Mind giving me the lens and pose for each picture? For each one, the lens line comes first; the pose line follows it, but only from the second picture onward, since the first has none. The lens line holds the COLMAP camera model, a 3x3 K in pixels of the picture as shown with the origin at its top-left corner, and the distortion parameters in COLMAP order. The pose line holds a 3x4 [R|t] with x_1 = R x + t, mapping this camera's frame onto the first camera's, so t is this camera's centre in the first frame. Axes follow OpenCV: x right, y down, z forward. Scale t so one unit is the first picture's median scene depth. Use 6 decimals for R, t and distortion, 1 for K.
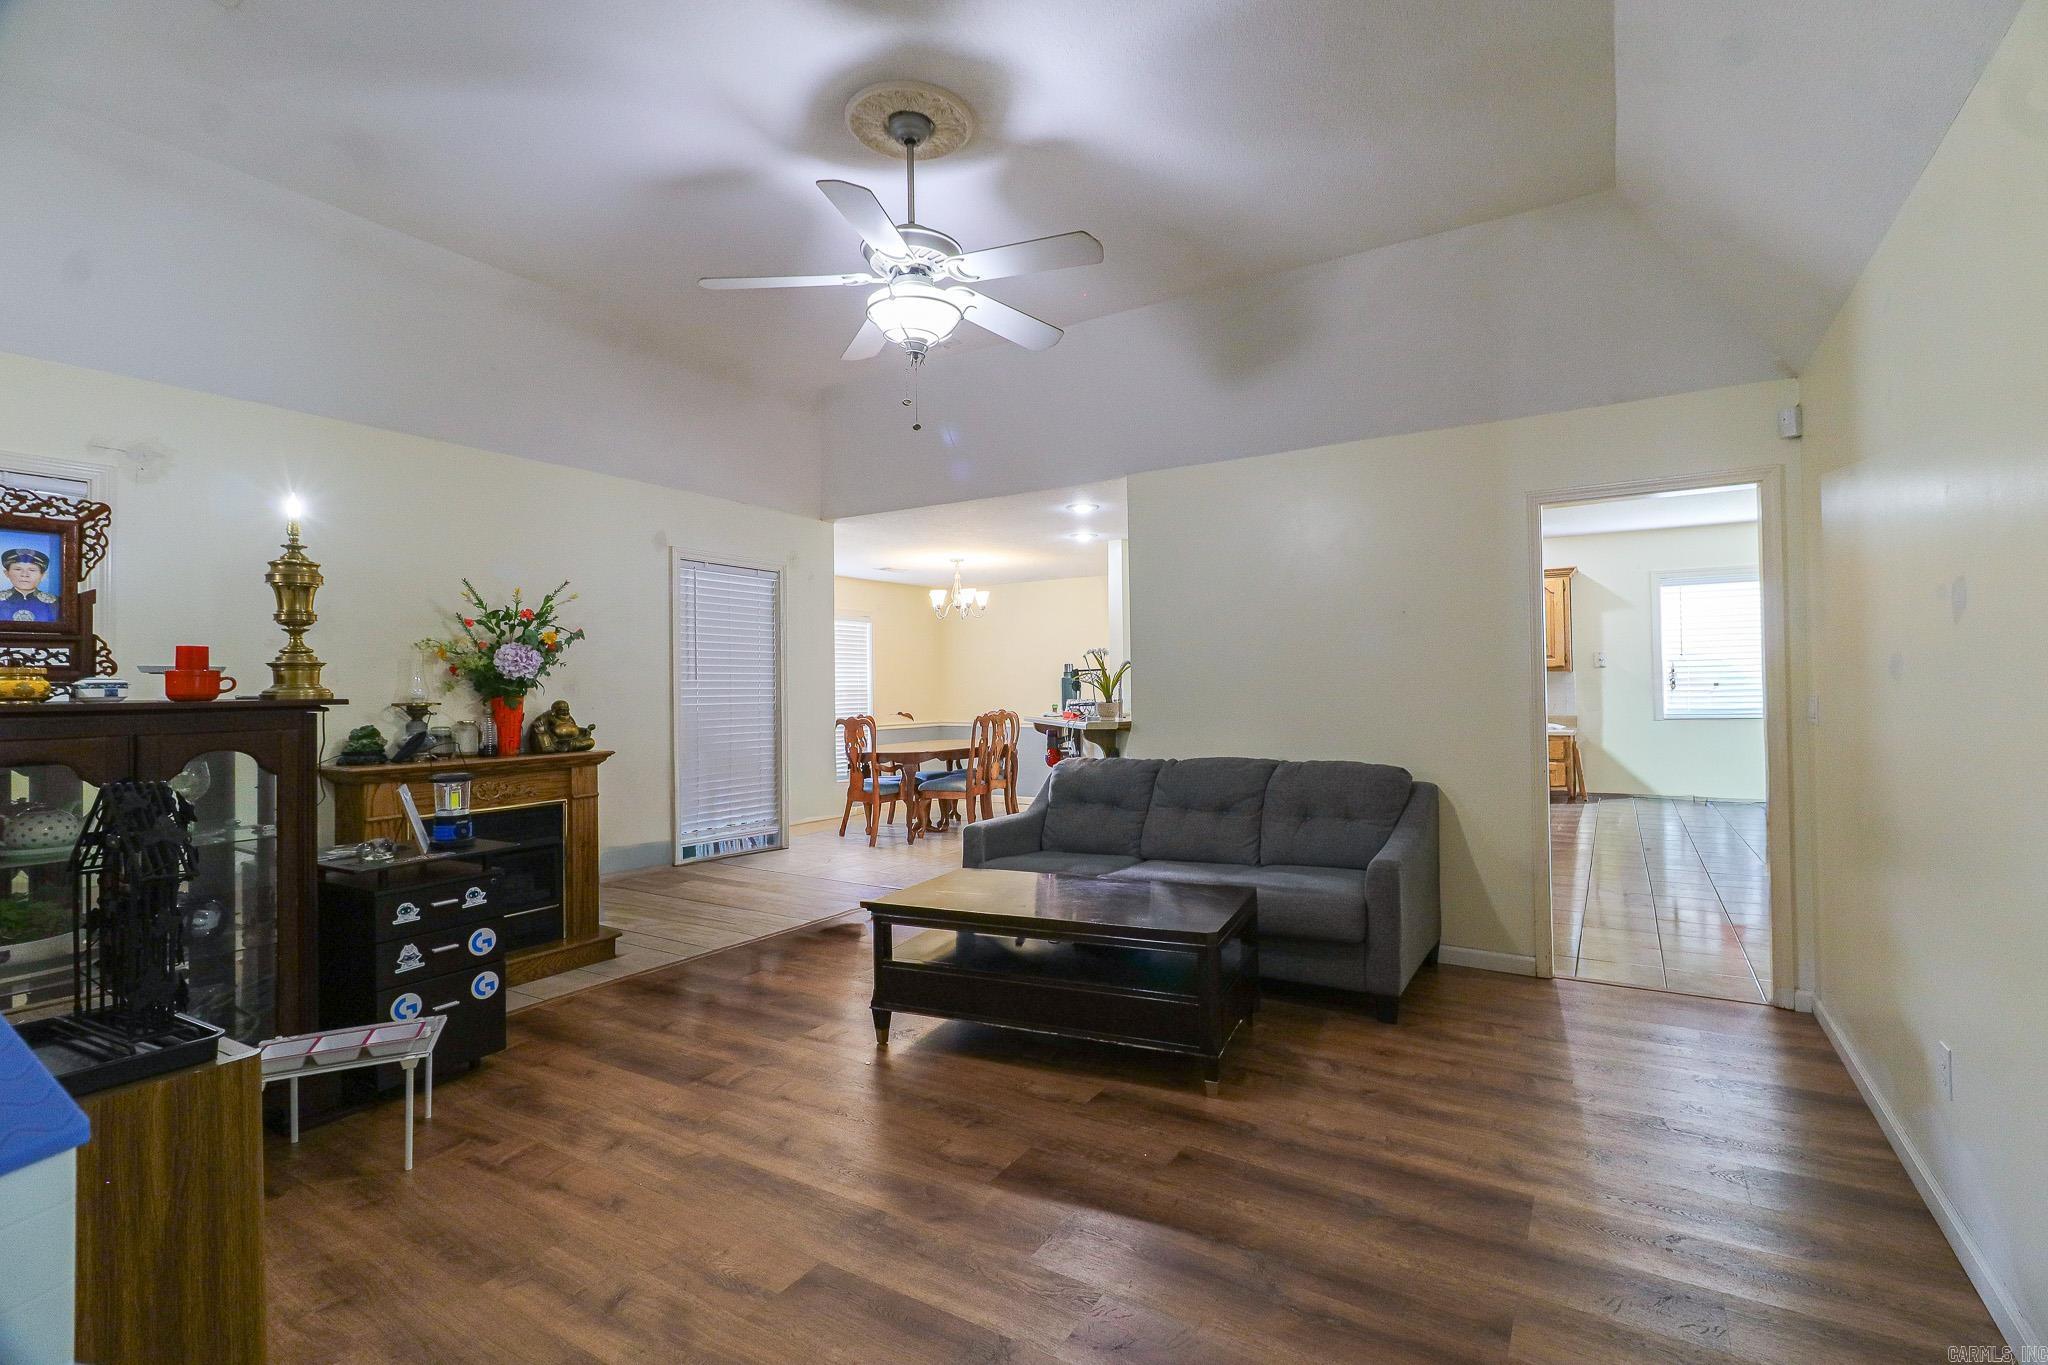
lens RADIAL K [[950.7, 0, 1035.7], [0, 950.7, 674.4], [0, 0, 1]] dist [-0.001828, -0.000330]
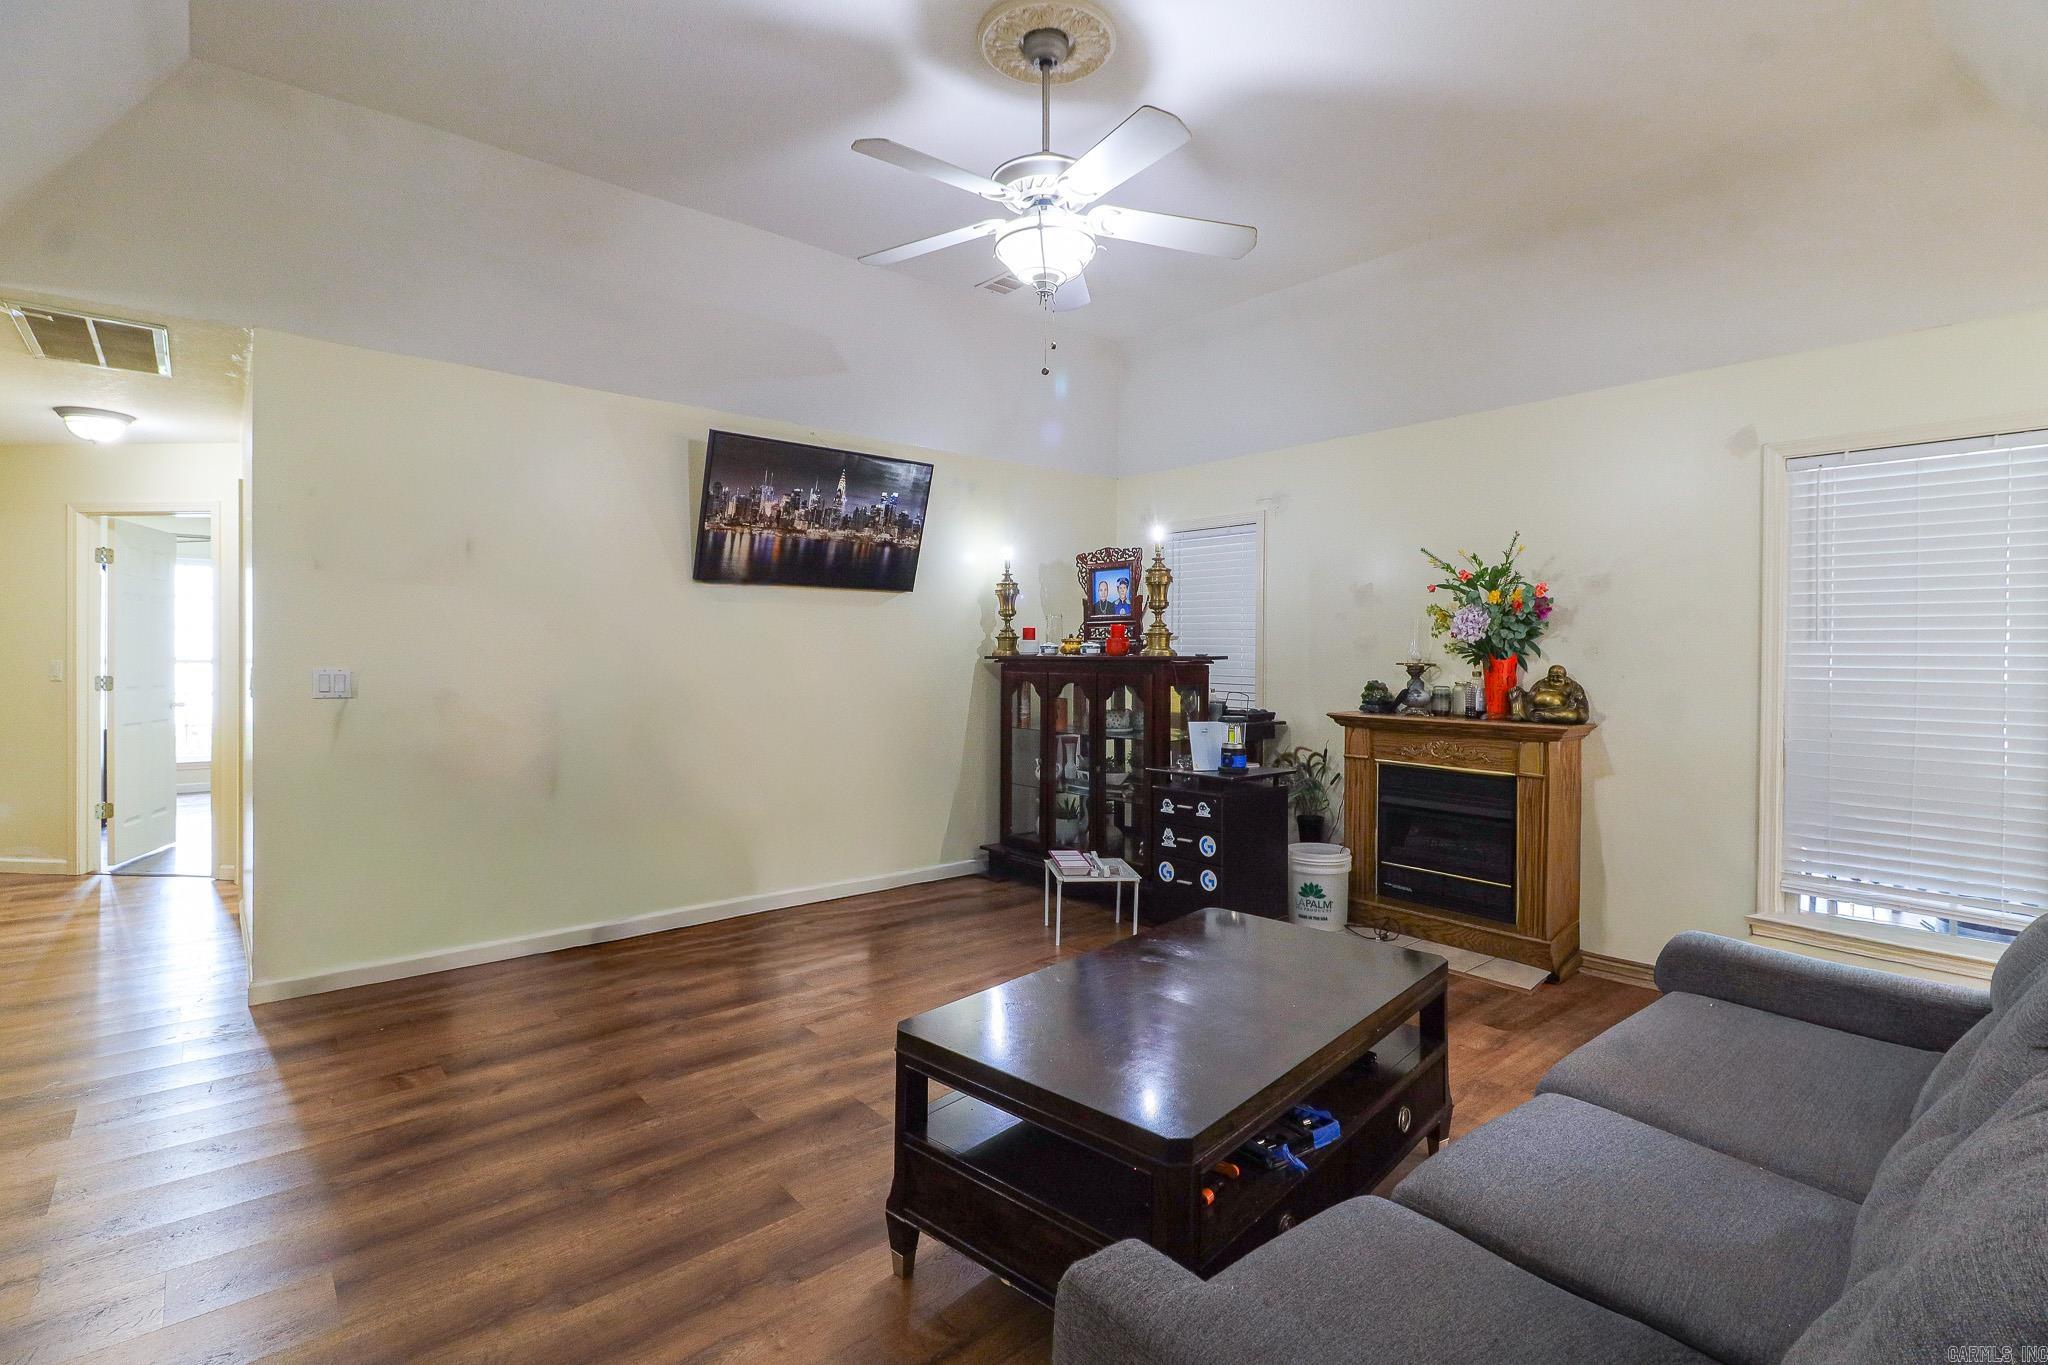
lens RADIAL K [[950.7, 0, 1035.7], [0, 950.7, 674.4], [0, 0, 1]] dist [-0.001828, -0.000330]
pose [[-0.317017, 0.033485, -0.947829, 0.722097], [0.012538, 0.999437, 0.031115, 0.003778], [0.948337, -0.002020, -0.317258, 1.203372]]
